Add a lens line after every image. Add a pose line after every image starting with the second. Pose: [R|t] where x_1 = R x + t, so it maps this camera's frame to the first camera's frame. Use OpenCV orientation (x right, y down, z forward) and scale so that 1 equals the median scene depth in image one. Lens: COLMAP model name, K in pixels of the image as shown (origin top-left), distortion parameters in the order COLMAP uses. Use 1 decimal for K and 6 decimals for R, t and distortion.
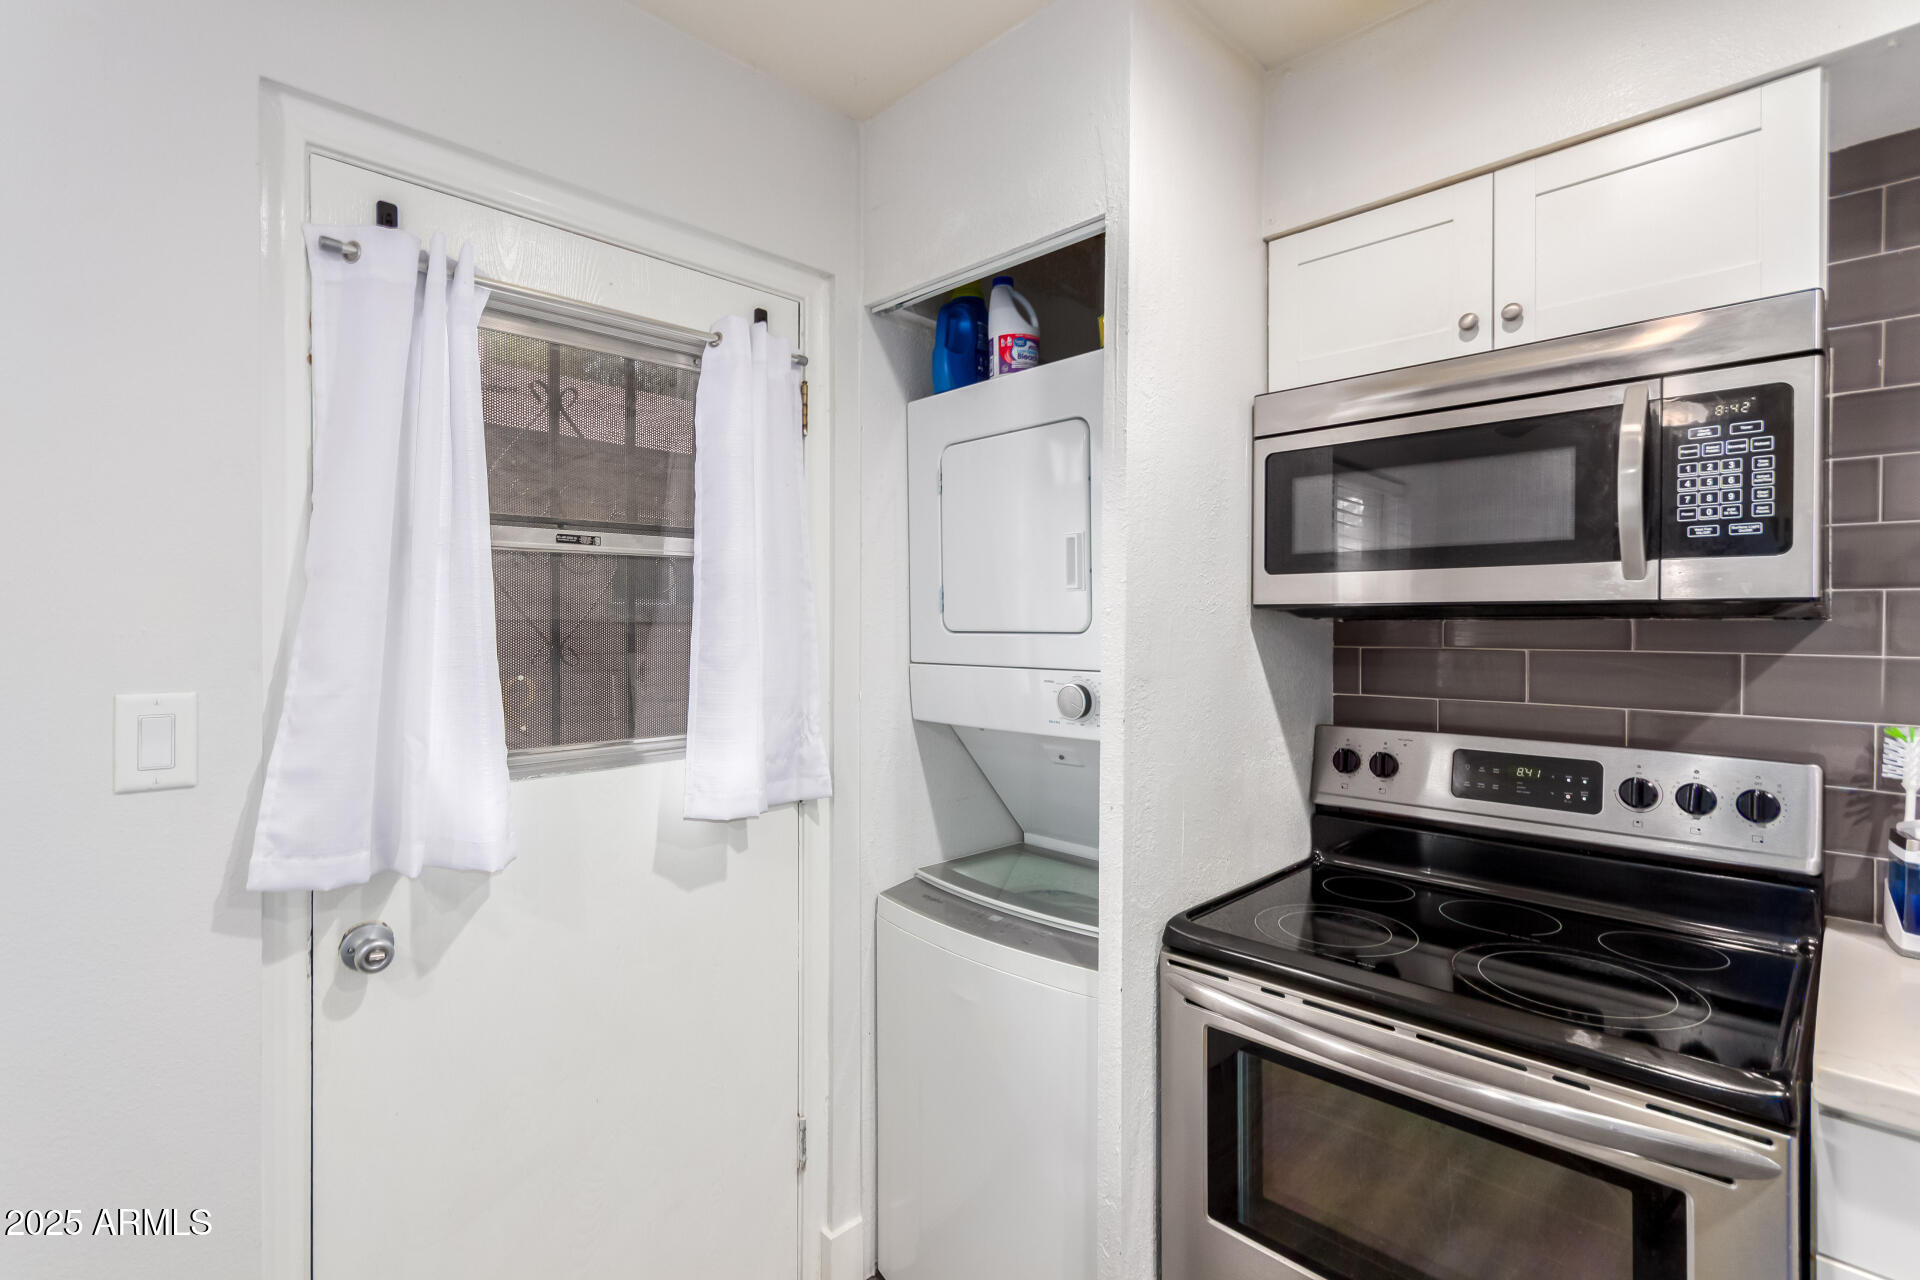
lens RADIAL K [[889.9, 0, 950.2], [0, 889.9, 632.6], [0, 0, 1]] dist [0.001296, 0.000491]
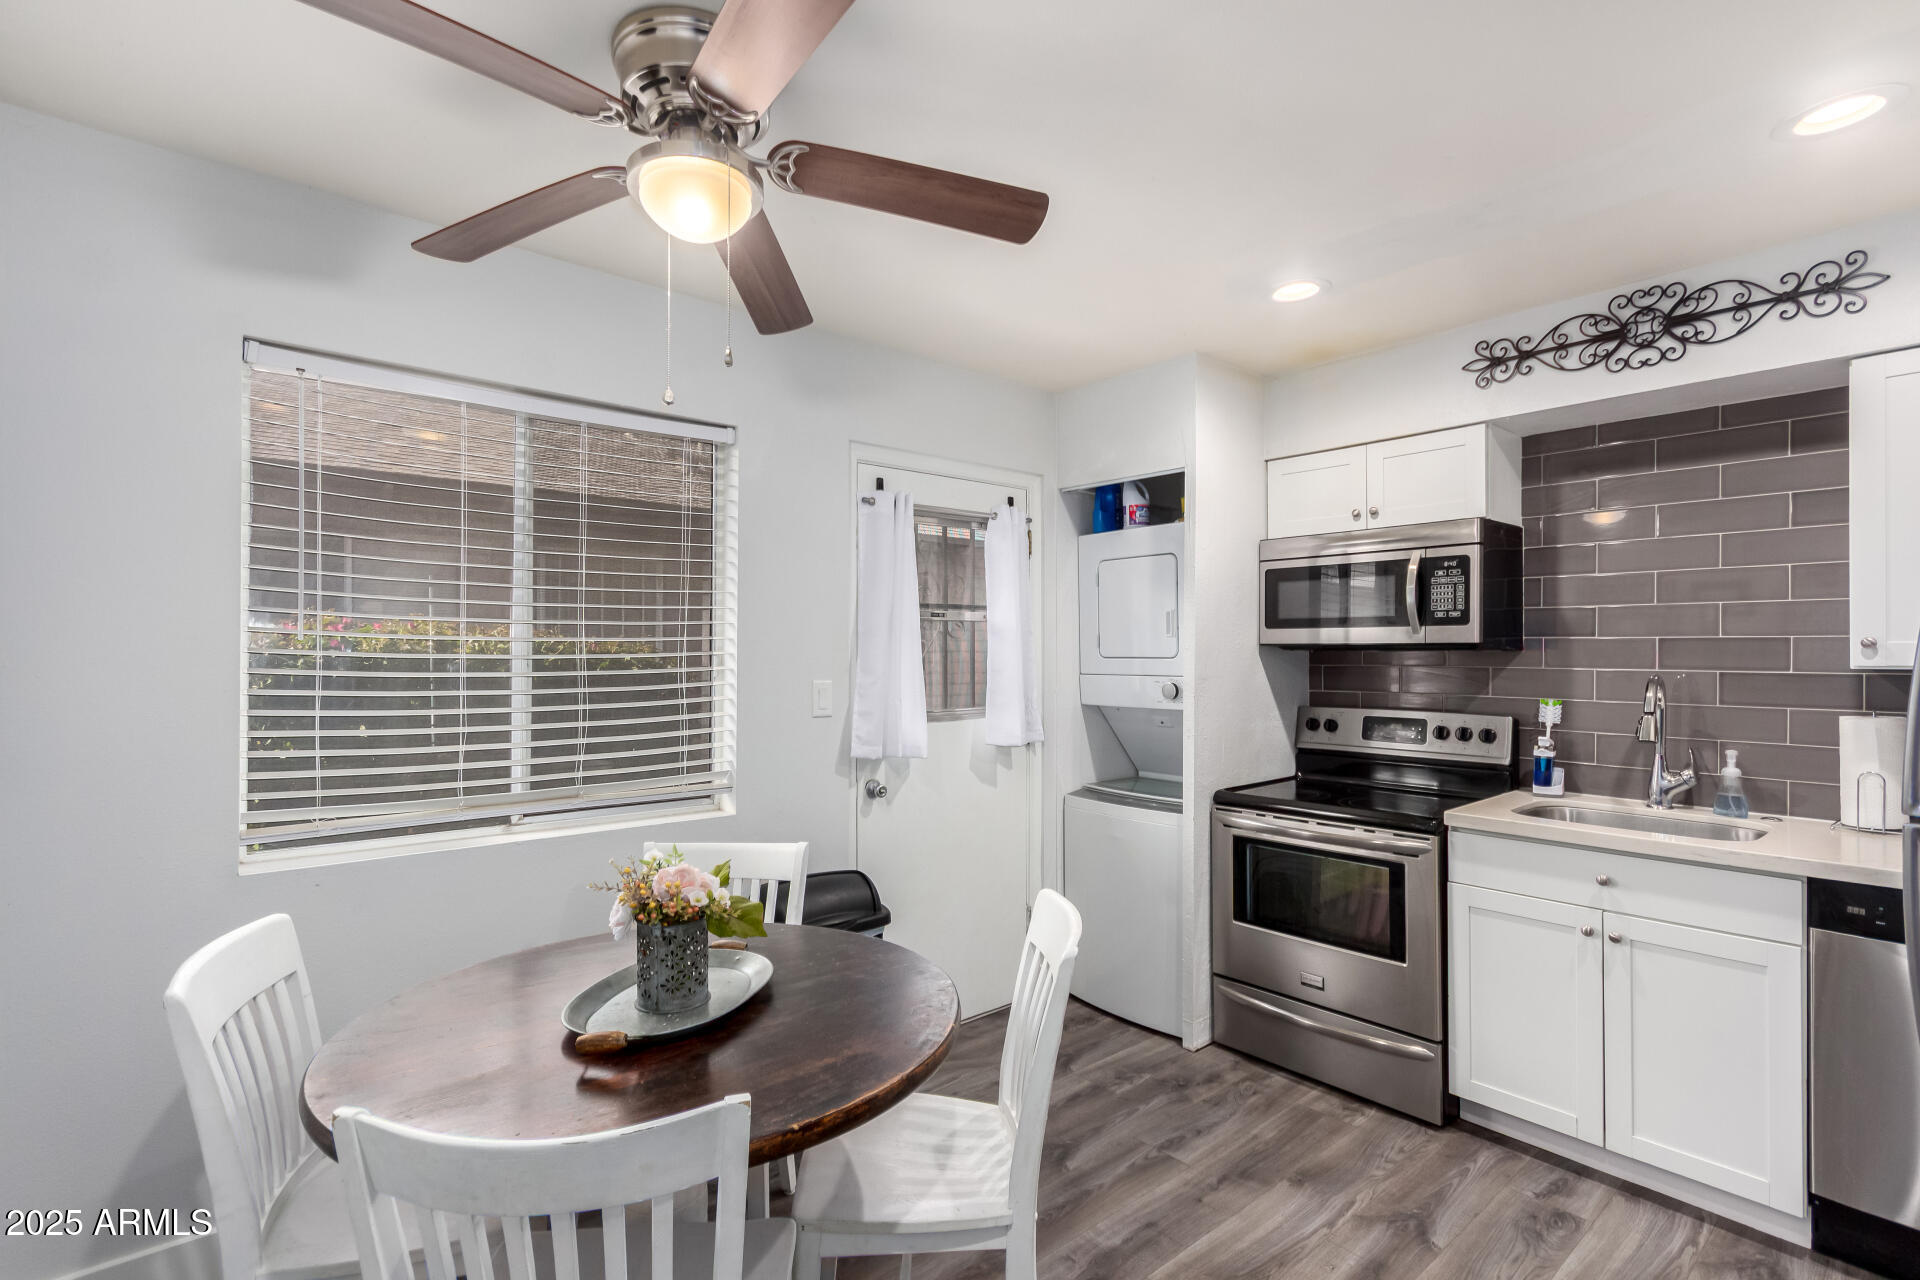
lens RADIAL K [[894.8, 0, 956.2], [0, 894.8, 650.2], [0, 0, 1]] dist [0.000592, 0.000135]
pose [[0.997196, -0.002257, -0.074795, -0.204523], [0.001452, 0.999940, -0.010826, 0.004513], [0.074815, 0.010687, 0.997140, -1.132740]]
